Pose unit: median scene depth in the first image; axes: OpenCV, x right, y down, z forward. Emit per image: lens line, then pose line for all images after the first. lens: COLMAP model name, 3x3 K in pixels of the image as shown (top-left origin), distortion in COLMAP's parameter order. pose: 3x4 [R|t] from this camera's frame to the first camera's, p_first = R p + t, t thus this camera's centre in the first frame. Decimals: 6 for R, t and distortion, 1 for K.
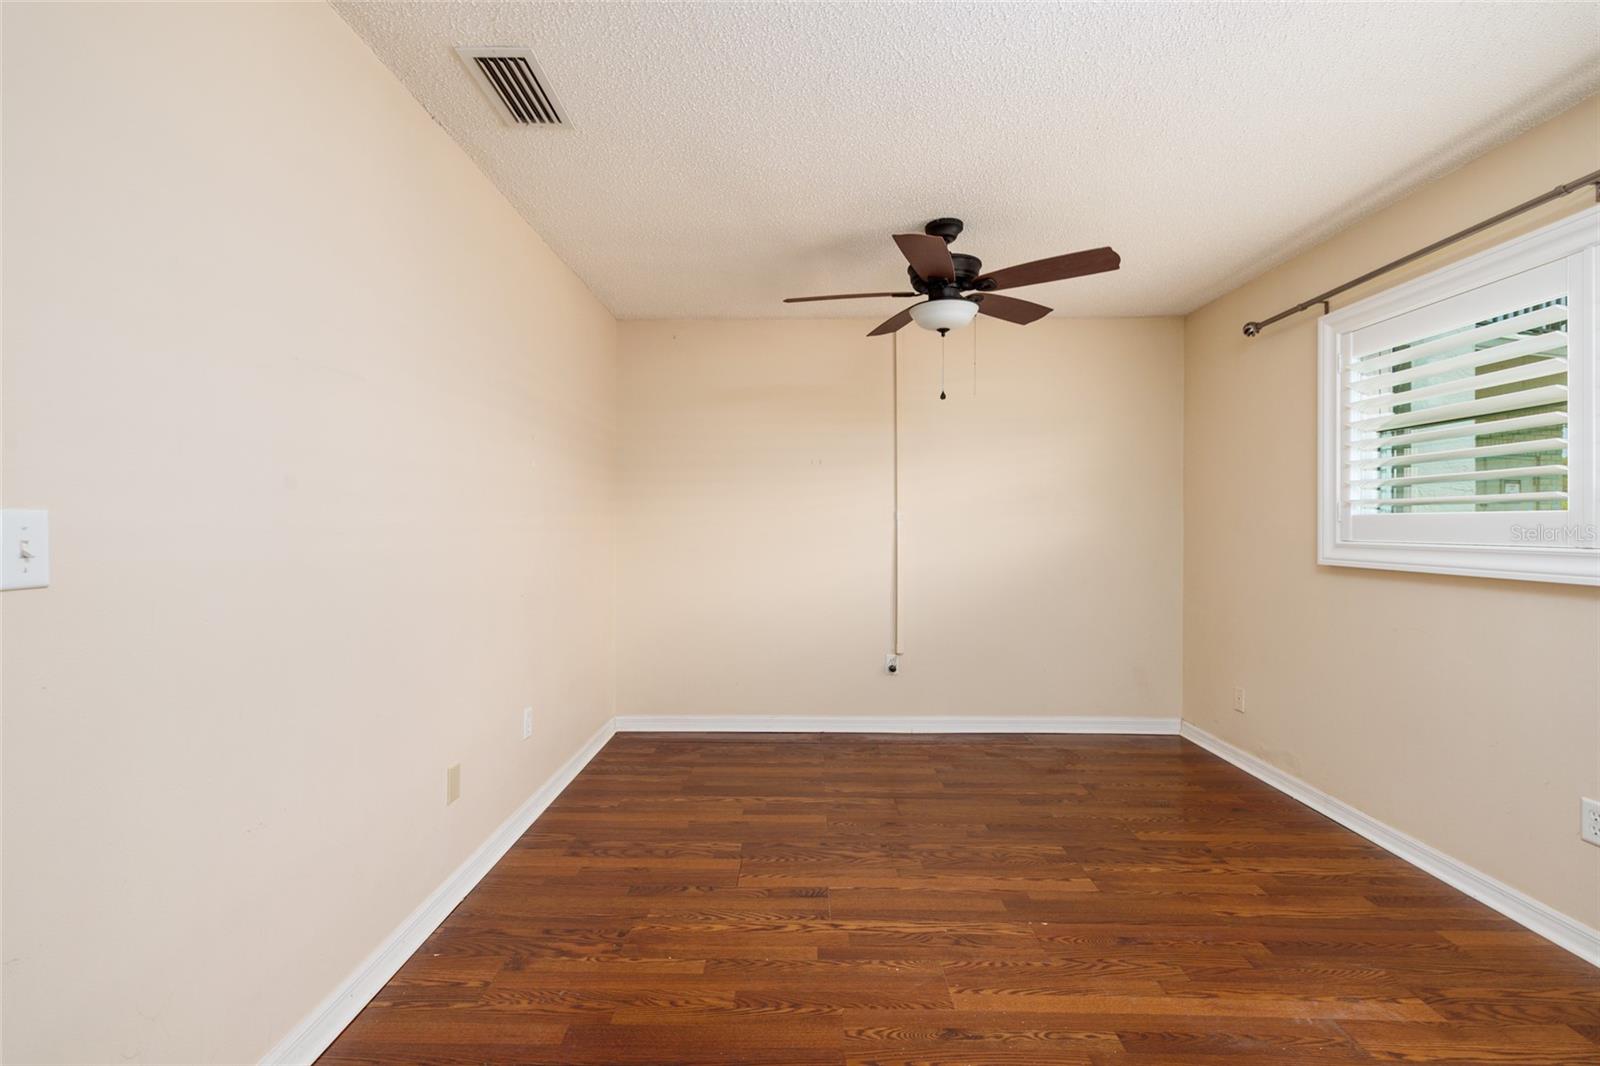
lens RADIAL K [[687.5, 0, 796.3], [0, 687.5, 528.3], [0, 0, 1]] dist [0.005631, 0.000519]
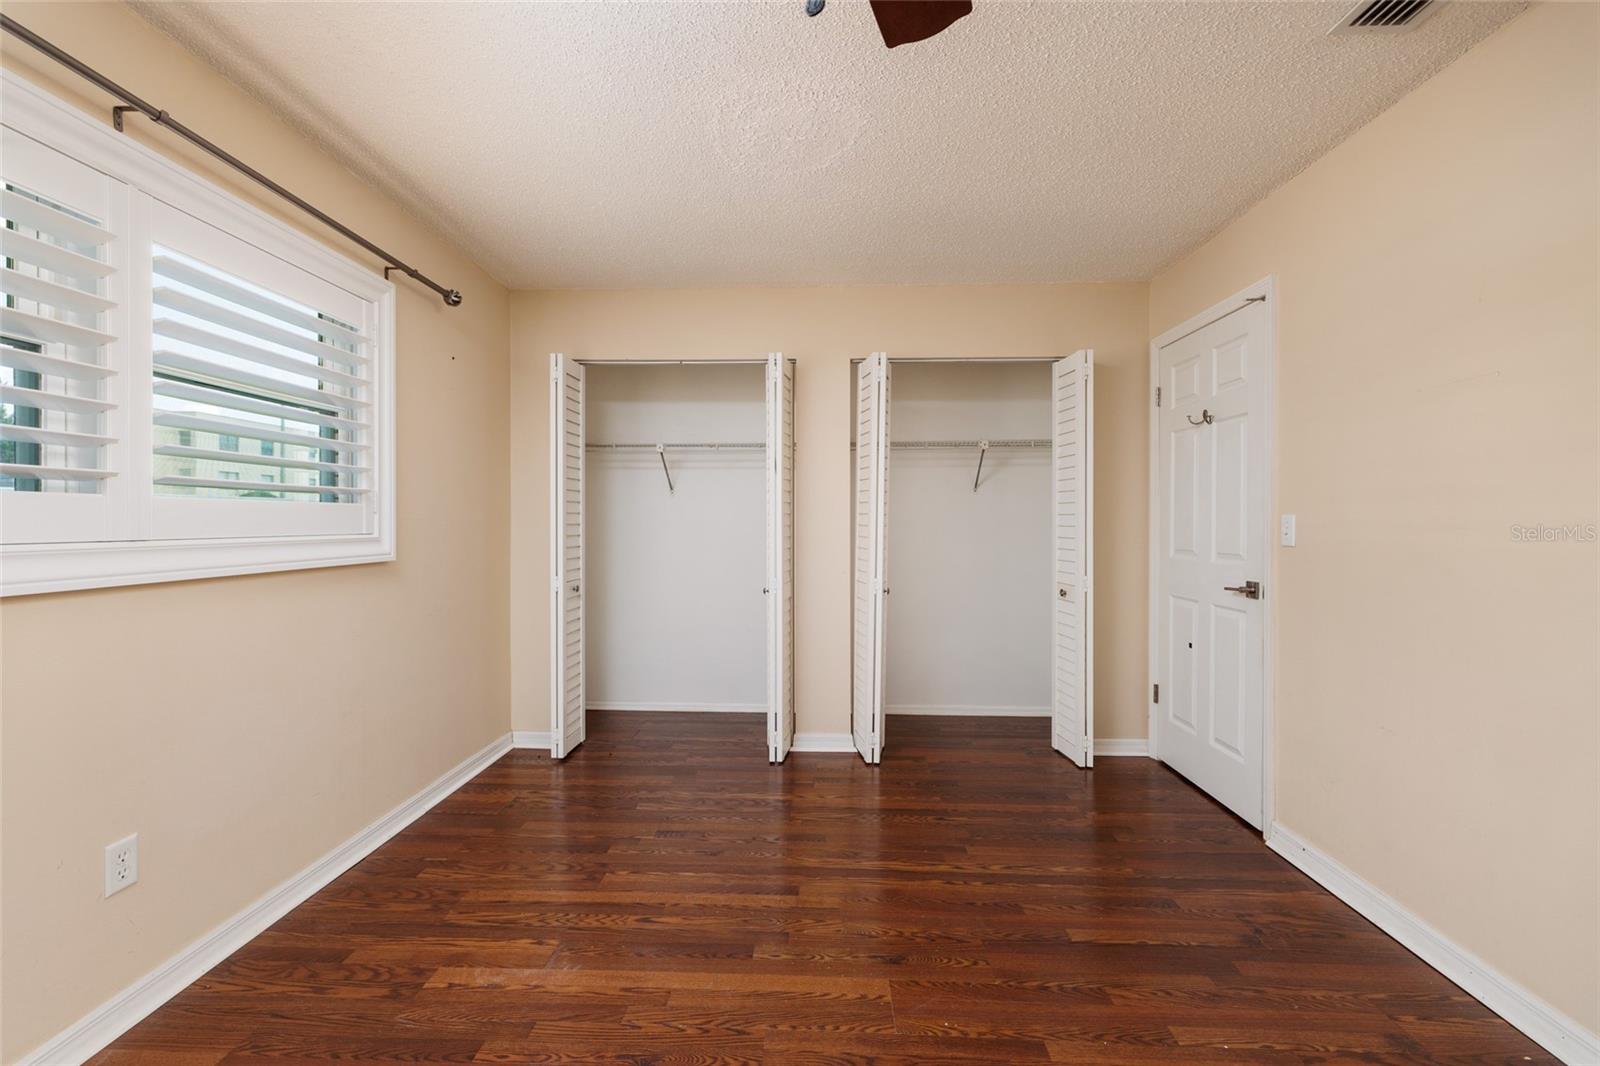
lens RADIAL K [[687.5, 0, 791.9], [0, 687.5, 534.3], [0, 0, 1]] dist [0.005631, 0.000519]
pose [[-0.999505, -0.005073, 0.031034, 0.223849], [-0.004303, 0.999683, 0.024812, -0.003130], [-0.031150, 0.024666, -0.999210, 1.310603]]
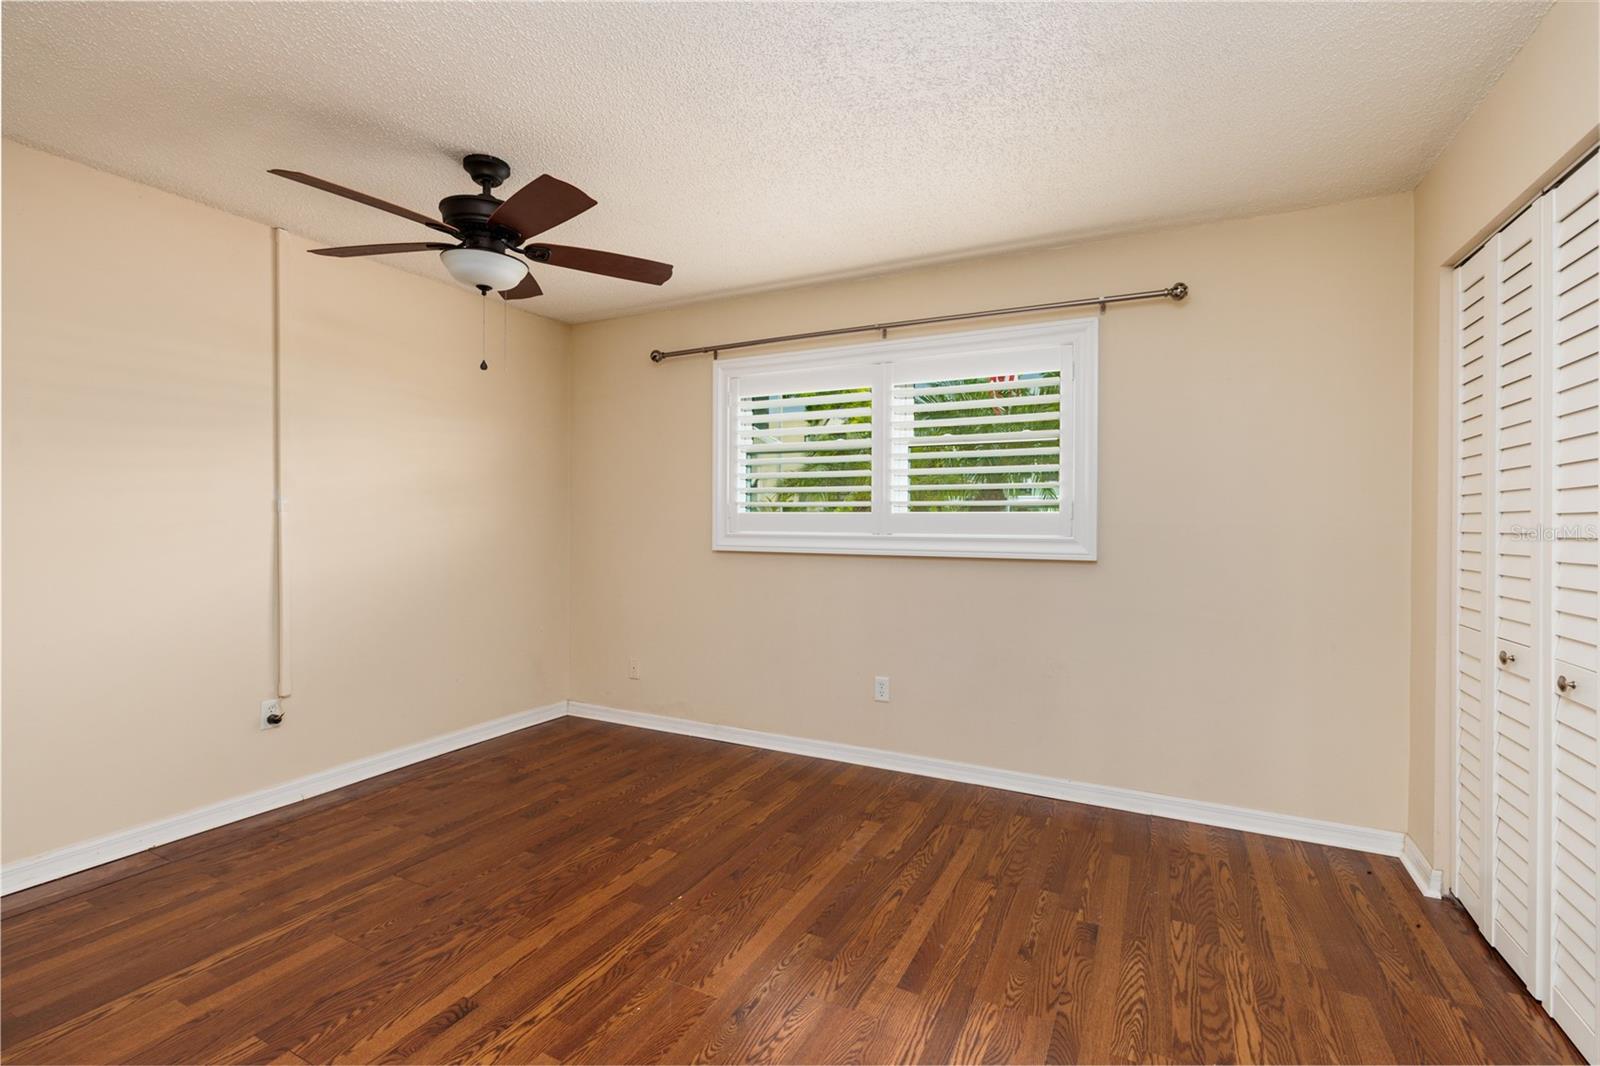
lens RADIAL K [[716.4, 0, 796.4], [0, 716.4, 523.5], [0, 0, 1]] dist [-0.001752, 0.000317]
pose [[0.441768, 0.000356, 0.897129, -0.426082], [-0.001934, 0.999998, 0.000555, 0.000148], [-0.897127, -0.001980, 0.441768, 0.279259]]
